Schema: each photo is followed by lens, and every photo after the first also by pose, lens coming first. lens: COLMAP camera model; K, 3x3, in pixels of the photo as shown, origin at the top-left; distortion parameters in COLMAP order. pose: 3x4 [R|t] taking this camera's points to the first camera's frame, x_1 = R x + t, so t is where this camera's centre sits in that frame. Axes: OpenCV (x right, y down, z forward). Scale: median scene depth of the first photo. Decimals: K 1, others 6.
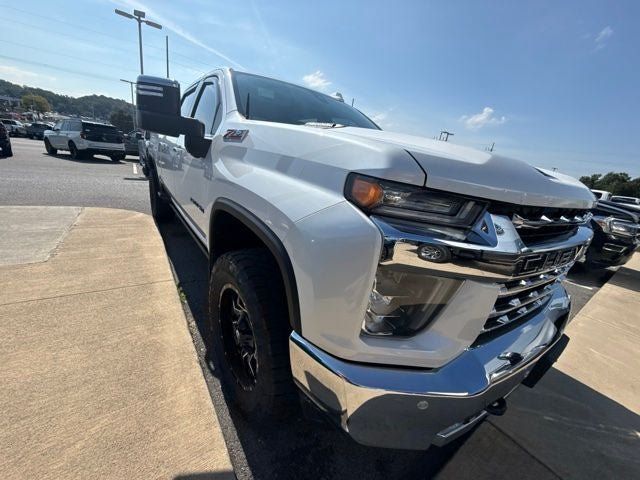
lens RADIAL K [[254.9, 0, 322.1], [0, 254.9, 233.4], [0, 0, 1]] dist [0.001956, 0.000114]
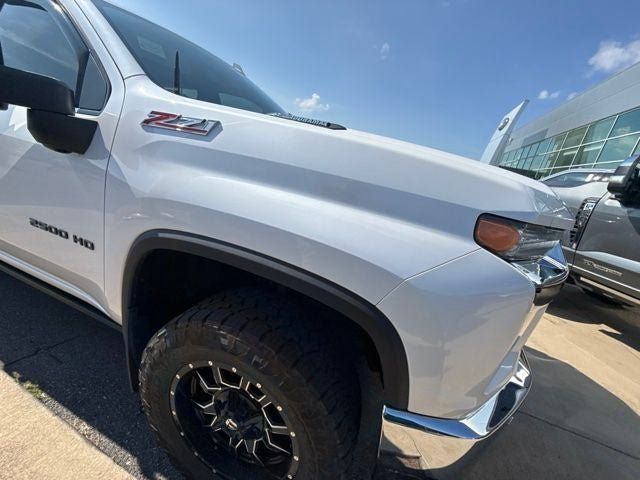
lens RADIAL K [[254.9, 0, 321.1], [0, 254.9, 236.6], [0, 0, 1]] dist [0.001956, 0.000114]
pose [[0.844230, -0.143594, 0.516388, -0.343044], [0.095775, 0.988354, 0.118255, -0.140405], [-0.527355, -0.050377, 0.848150, 0.258187]]
